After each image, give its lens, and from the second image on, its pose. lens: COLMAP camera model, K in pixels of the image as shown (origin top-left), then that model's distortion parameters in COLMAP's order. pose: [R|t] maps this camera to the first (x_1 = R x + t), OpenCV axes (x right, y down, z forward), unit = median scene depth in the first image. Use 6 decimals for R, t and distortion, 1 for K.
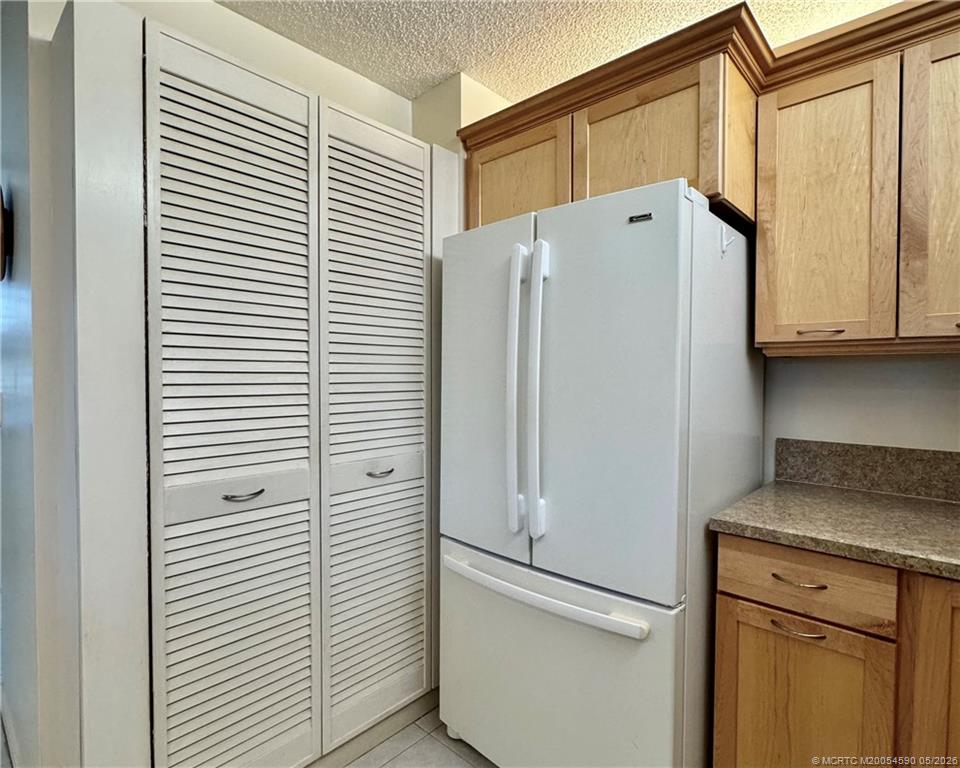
lens RADIAL K [[515.2, 0, 484.2], [0, 515.2, 383.6], [0, 0, 1]] dist [-0.002859, -0.000553]
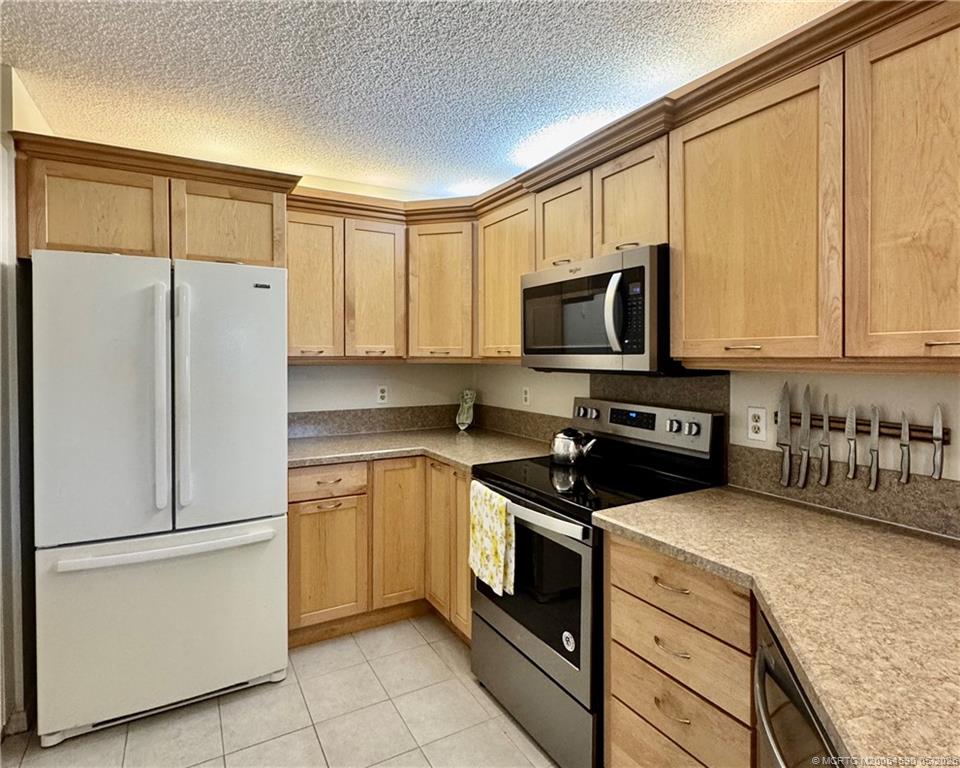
lens RADIAL K [[531.8, 0, 482.3], [0, 531.8, 379.1], [0, 0, 1]] dist [-0.003434, 0.000007]
pose [[0.306485, -0.048914, 0.950618, -0.972075], [0.018358, 0.998797, 0.045475, -0.077983], [-0.951698, 0.003515, 0.307014, -0.163585]]
